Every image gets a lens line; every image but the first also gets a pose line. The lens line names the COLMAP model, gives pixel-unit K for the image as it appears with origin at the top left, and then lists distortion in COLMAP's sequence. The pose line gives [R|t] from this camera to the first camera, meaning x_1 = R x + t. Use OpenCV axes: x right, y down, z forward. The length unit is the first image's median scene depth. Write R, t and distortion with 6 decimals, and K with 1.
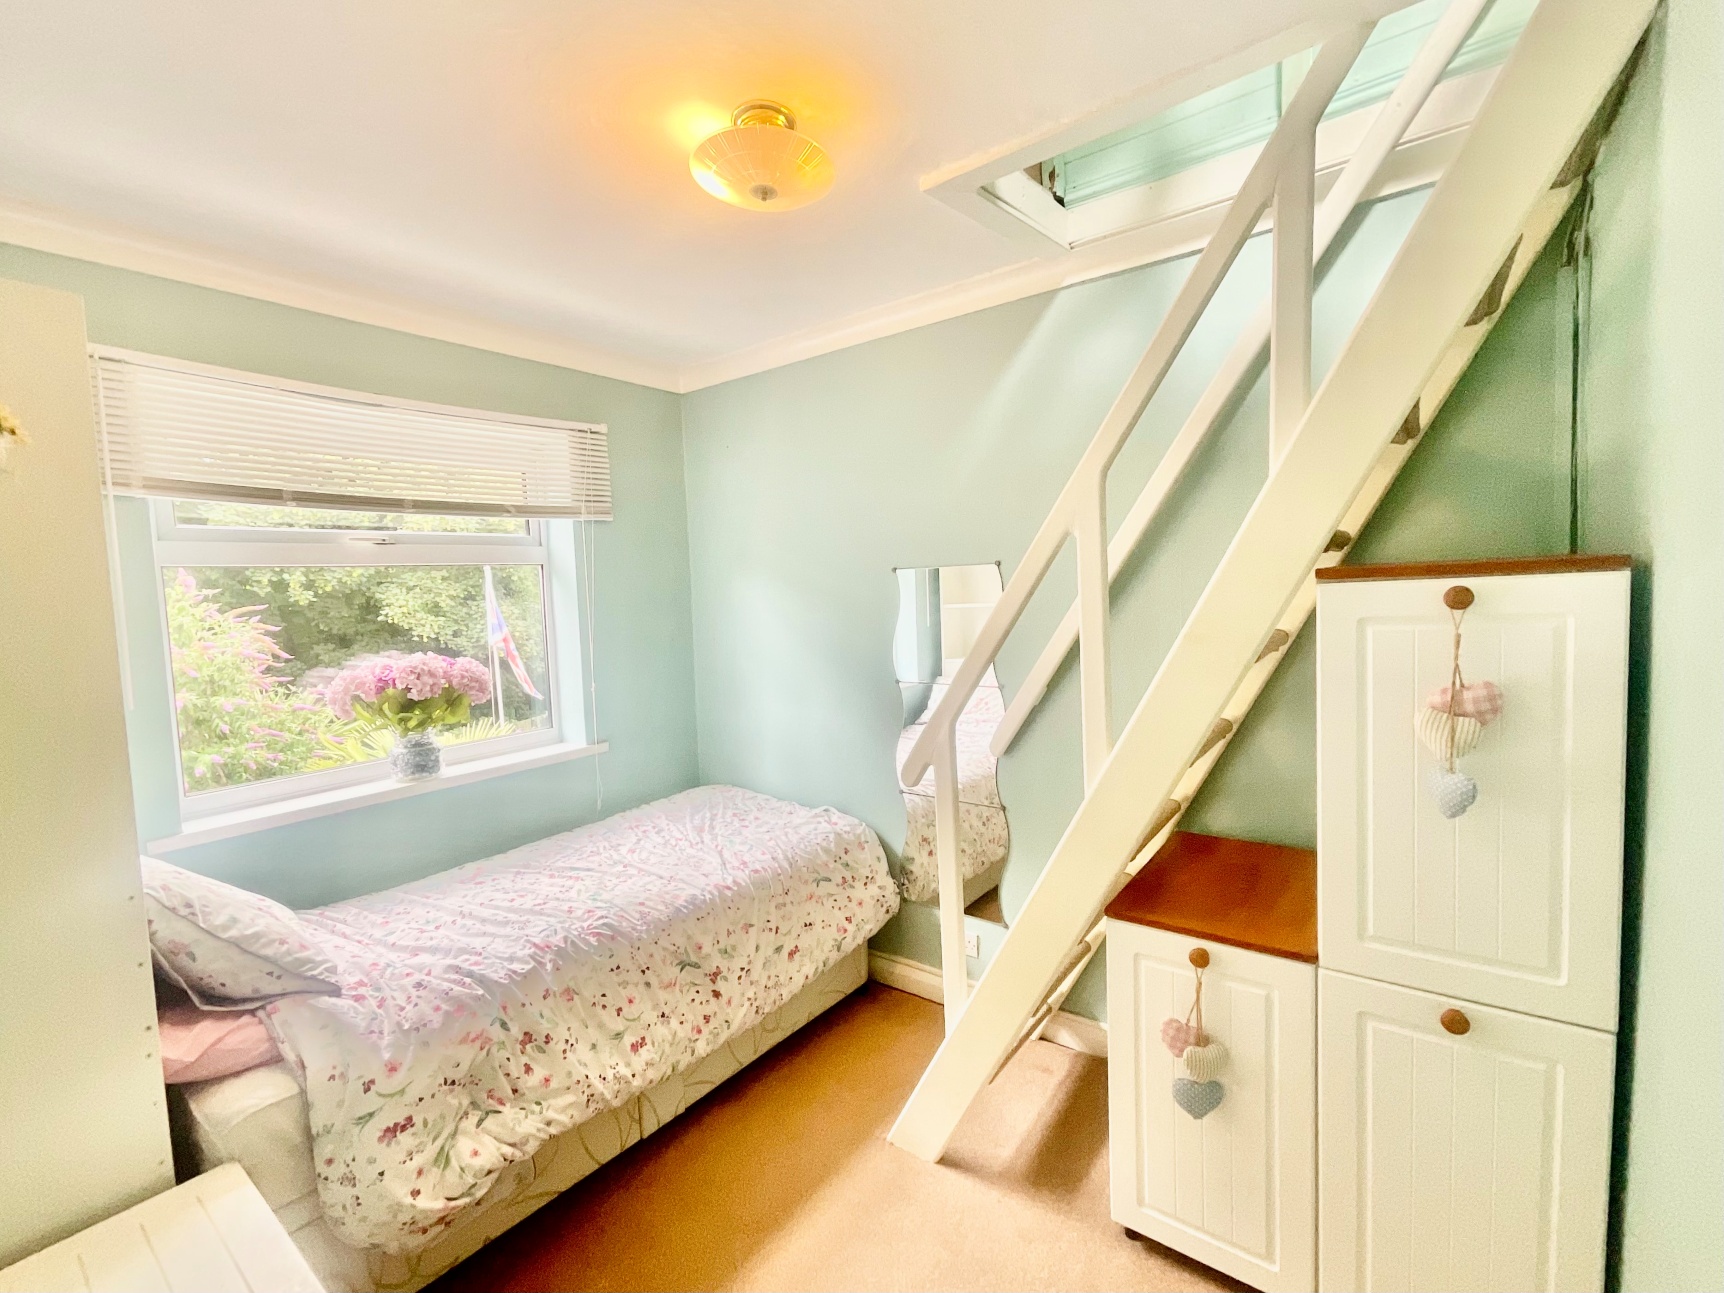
lens RADIAL K [[720.3, 0, 876.9], [0, 720.3, 645.5], [0, 0, 1]] dist [-0.000903, 0.000336]
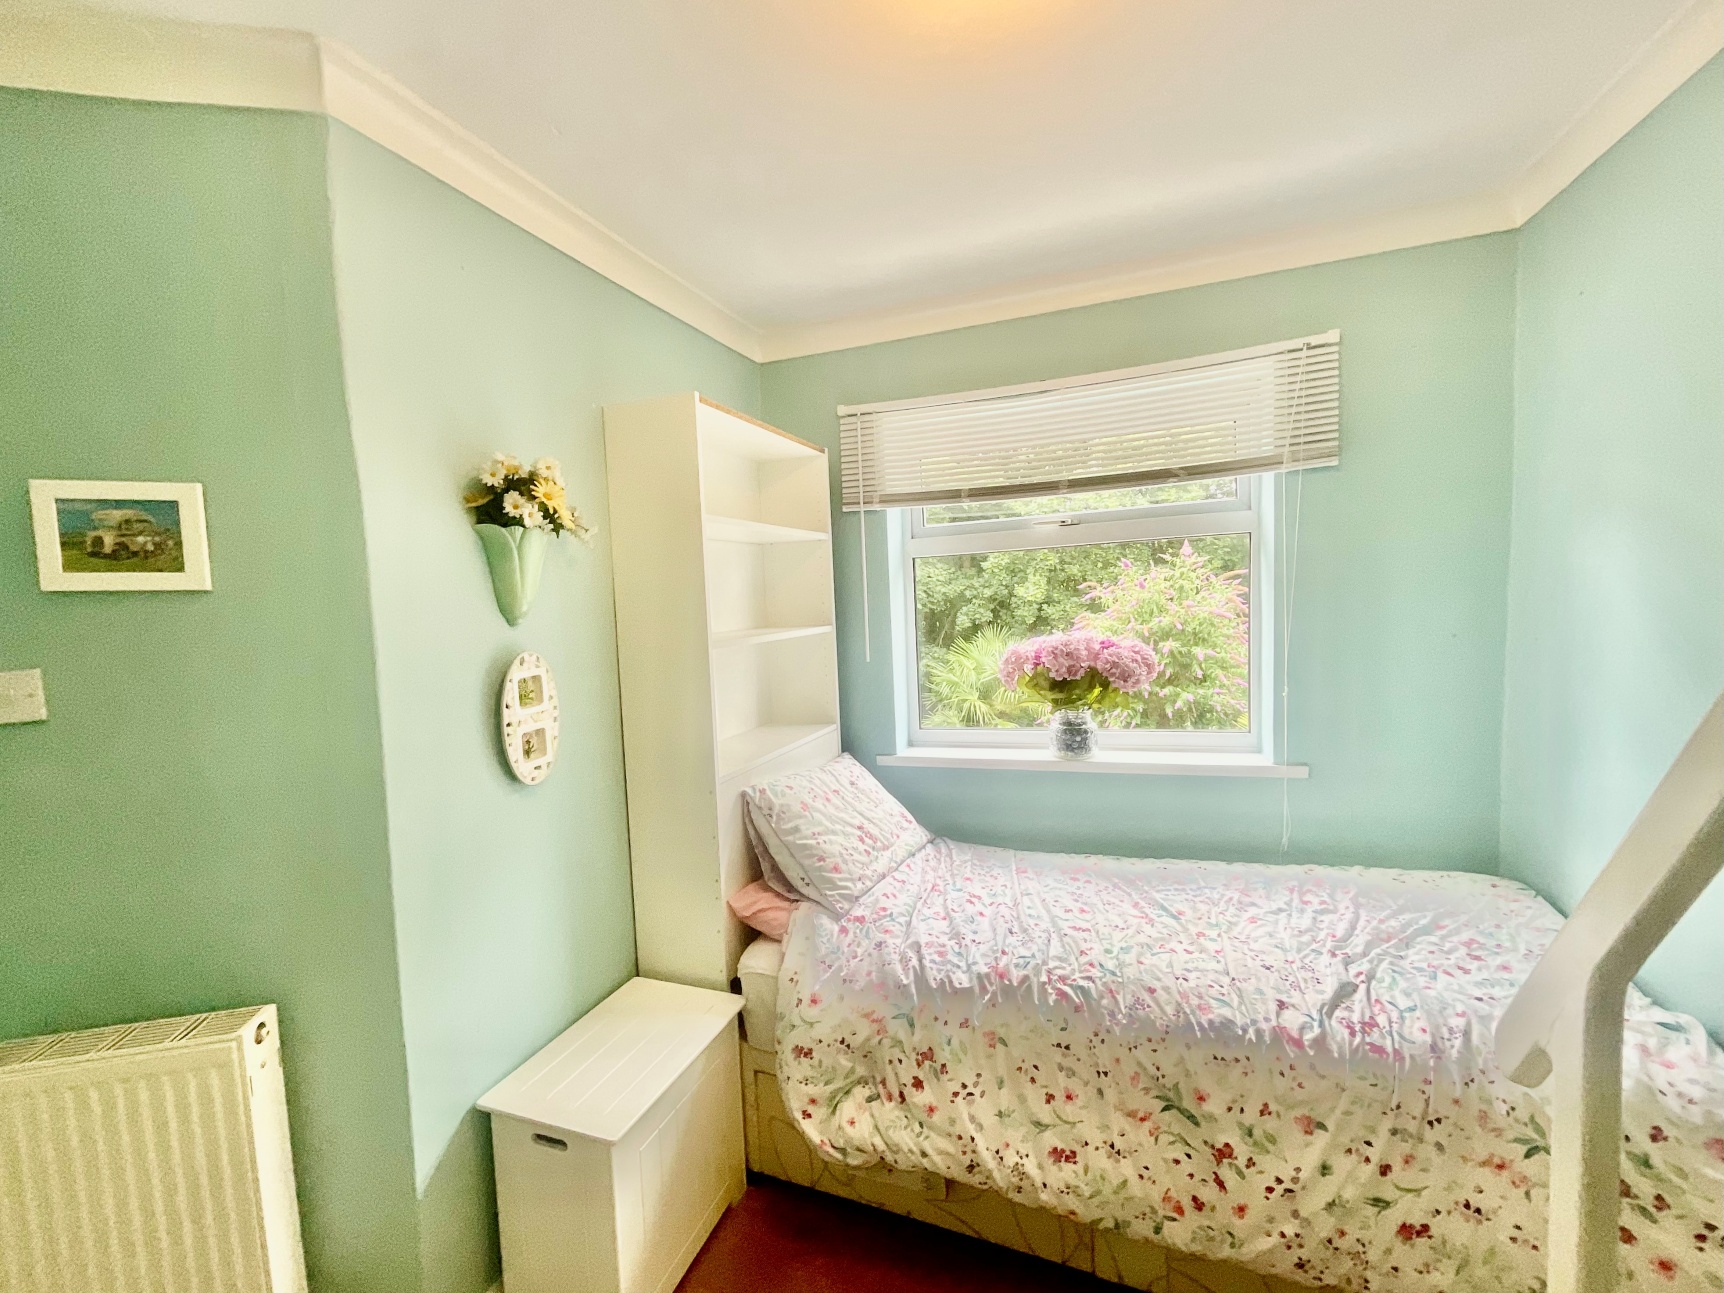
lens RADIAL K [[720.3, 0, 876.9], [0, 720.3, 645.5], [0, 0, 1]] dist [-0.000903, 0.000336]
pose [[0.299678, 0.091606, -0.949632, 0.271106], [-0.035799, 0.995758, 0.084758, -0.054657], [0.953368, 0.008595, 0.301687, 0.498970]]
